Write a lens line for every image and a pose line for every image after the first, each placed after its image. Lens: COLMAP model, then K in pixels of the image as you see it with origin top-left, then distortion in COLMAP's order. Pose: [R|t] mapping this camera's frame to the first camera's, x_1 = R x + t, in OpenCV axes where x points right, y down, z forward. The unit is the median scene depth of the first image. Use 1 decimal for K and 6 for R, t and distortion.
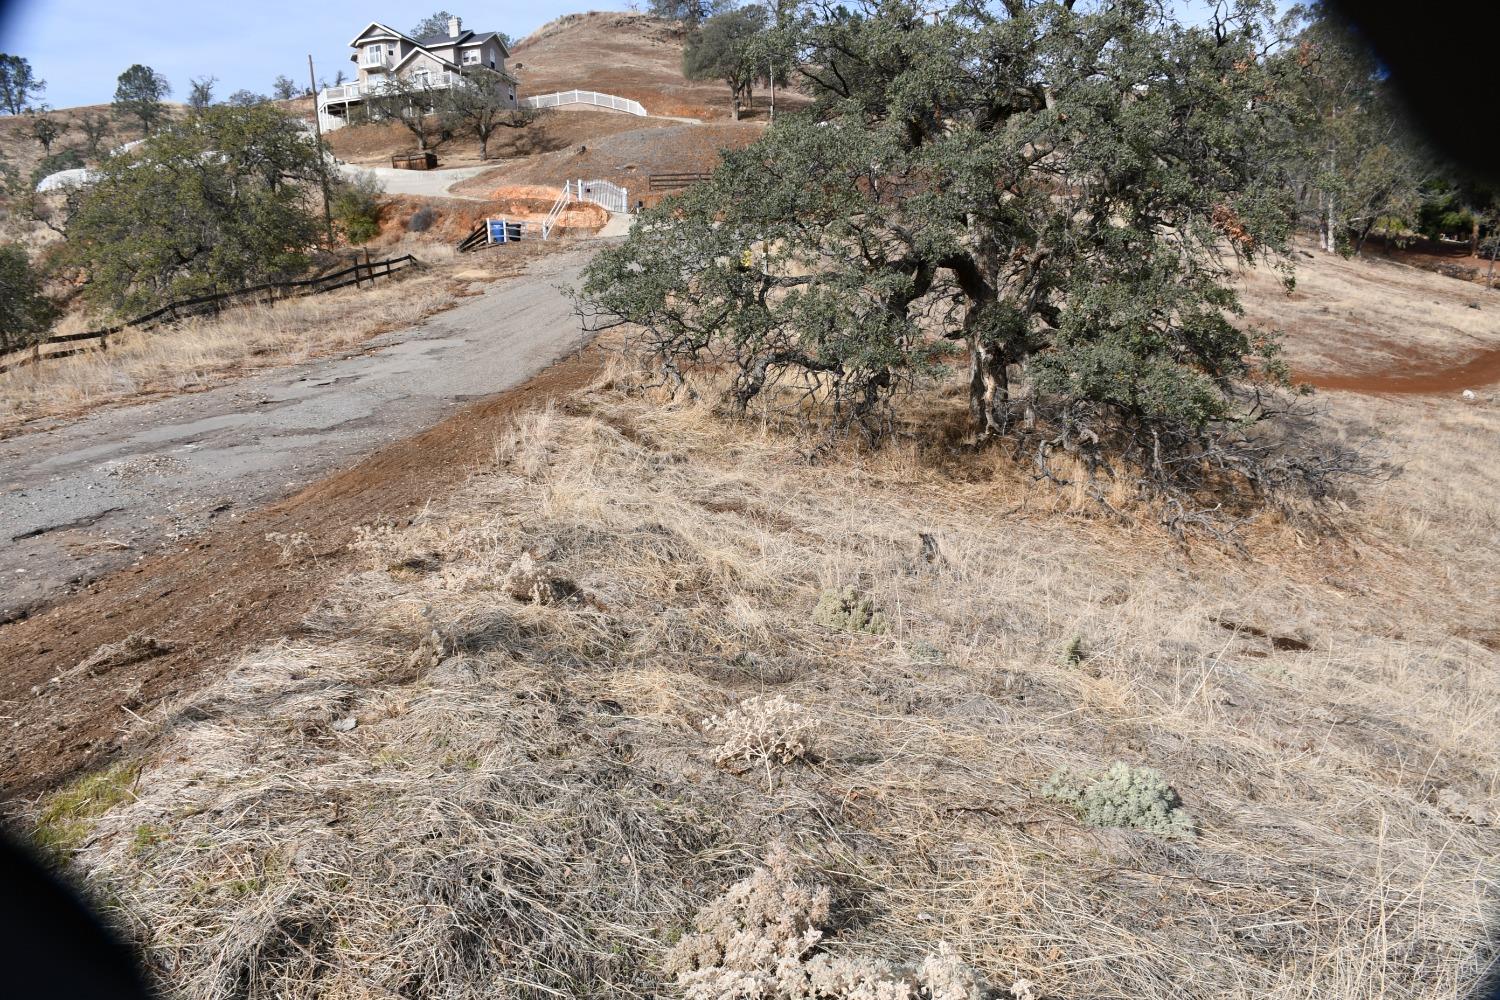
lens RADIAL K [[1184.5, 0, 742.3], [0, 1184.5, 509.5], [0, 0, 1]] dist [-0.005984, 0.002342]
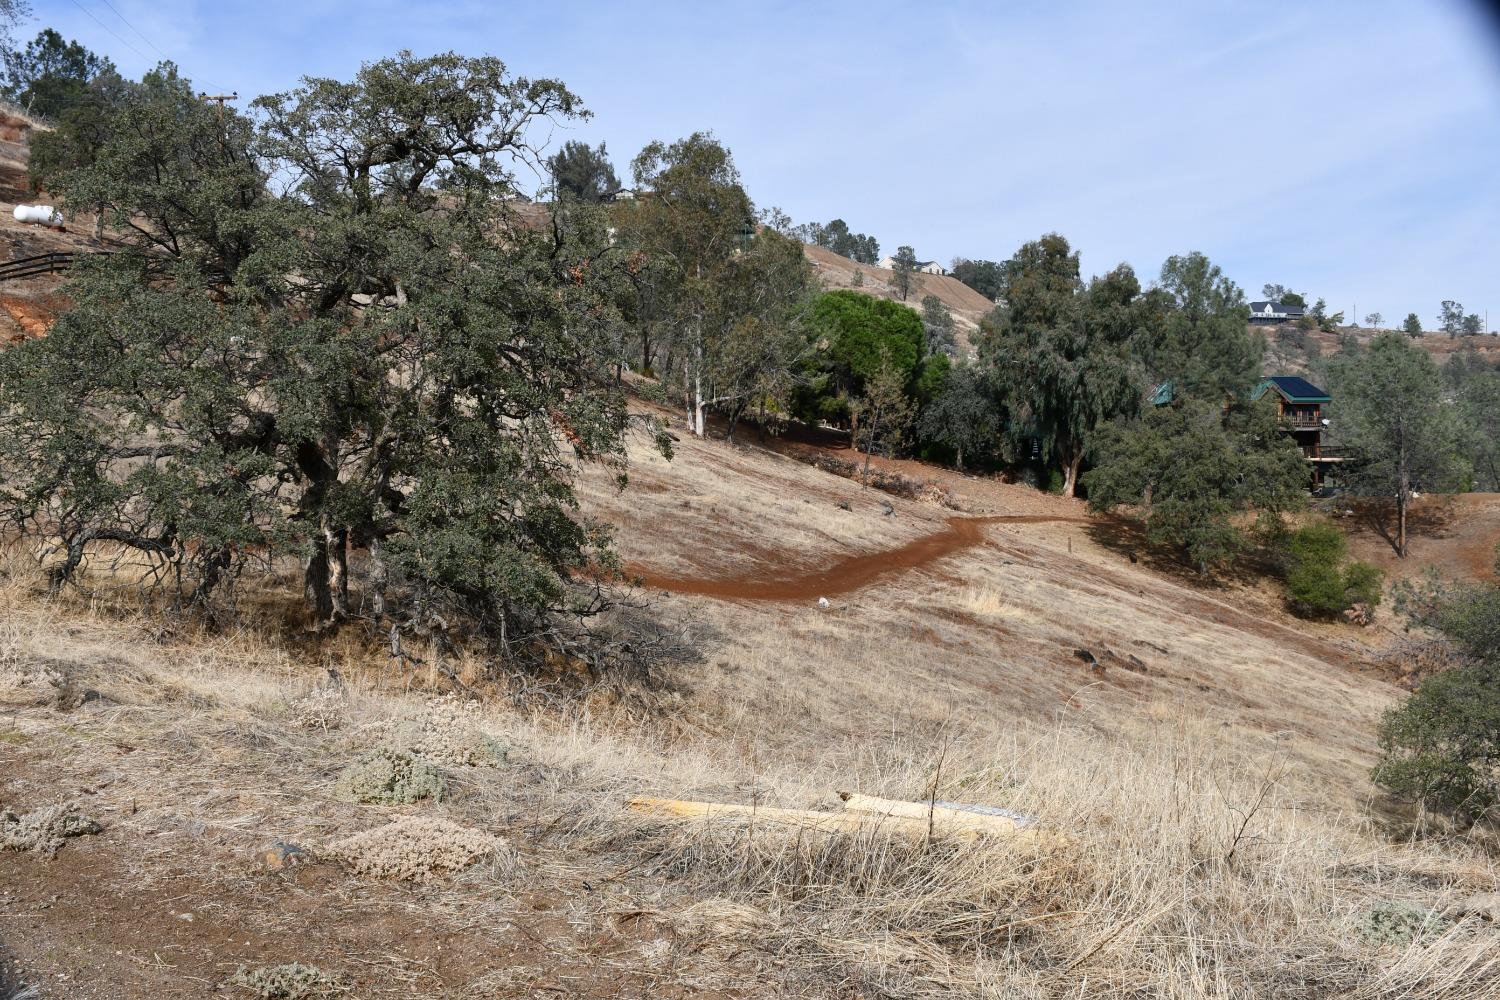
lens RADIAL K [[1729.7, 0, 748.5], [0, 1729.7, 501.4], [0, 0, 1]] dist [-0.028833, 0.000000]
pose [[0.887374, 0.042776, 0.459061, -0.131343], [0.030039, 0.988207, -0.150148, 0.057120], [-0.460070, 0.147027, 0.875625, -0.364746]]
